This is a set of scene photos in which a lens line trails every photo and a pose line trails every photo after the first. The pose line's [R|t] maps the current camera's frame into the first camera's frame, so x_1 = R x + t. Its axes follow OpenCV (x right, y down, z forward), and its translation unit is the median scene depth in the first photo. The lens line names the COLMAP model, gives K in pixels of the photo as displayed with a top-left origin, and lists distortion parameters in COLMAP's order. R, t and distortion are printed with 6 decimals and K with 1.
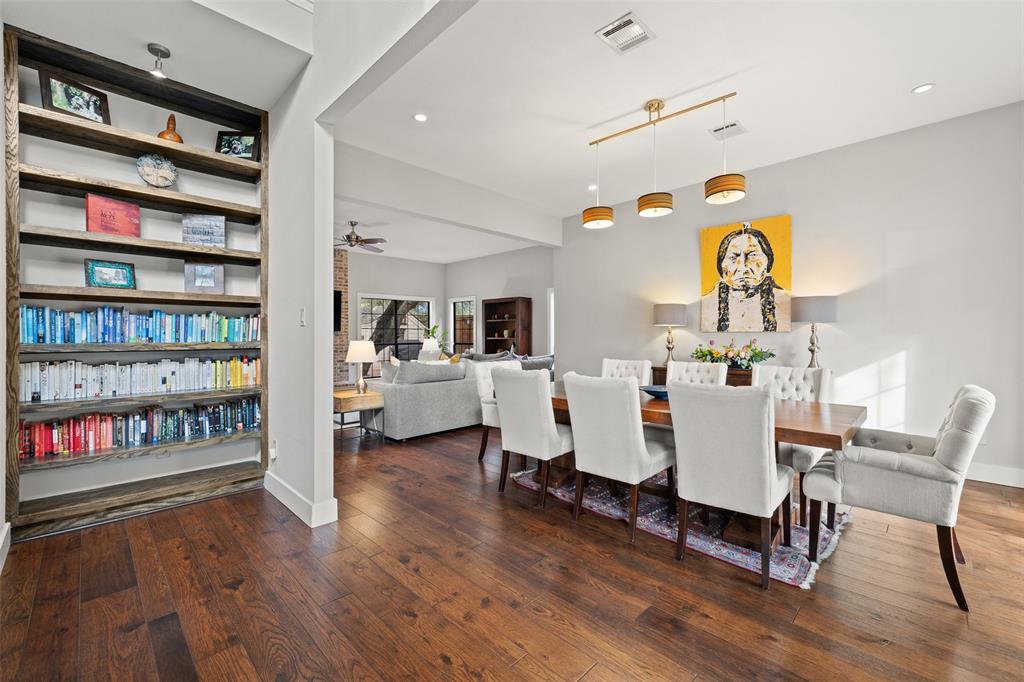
lens RADIAL K [[431.0, 0, 511.6], [0, 431.0, 335.8], [0, 0, 1]] dist [-0.000822, 0.000340]
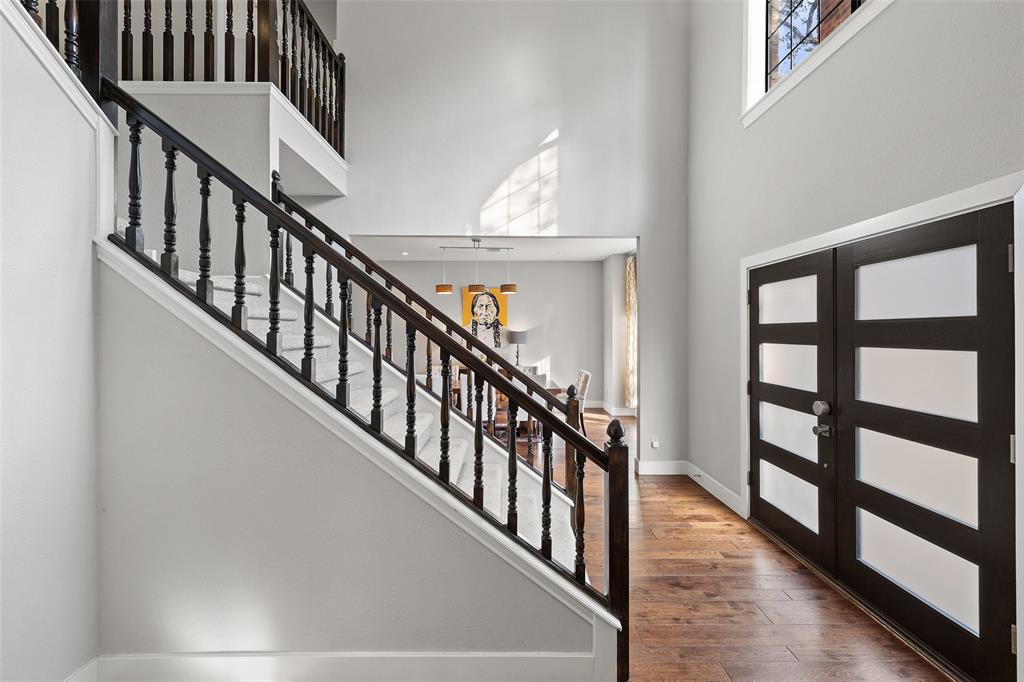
lens RADIAL K [[431.0, 0, 509.9], [0, 431.0, 333.4], [0, 0, 1]] dist [-0.000822, 0.000340]
pose [[0.696748, 0.000230, 0.717316, -0.713958], [0.000684, 0.999999, -0.000984, -0.067066], [-0.717316, 0.001176, 0.696747, -0.366160]]
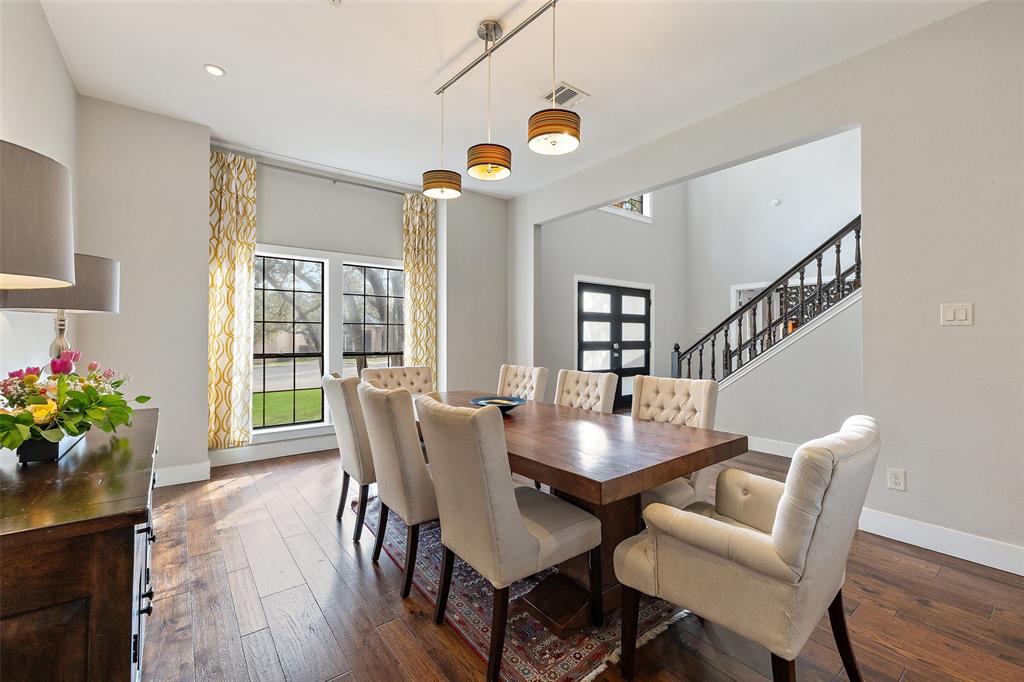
lens RADIAL K [[431.0, 0, 505.9], [0, 431.0, 336.7], [0, 0, 1]] dist [-0.000822, 0.000340]
pose [[-0.992867, 0.002784, 0.119195, 0.156404], [0.002715, 0.999996, -0.000745, -0.002606], [-0.119197, -0.000416, -0.992871, 1.216815]]
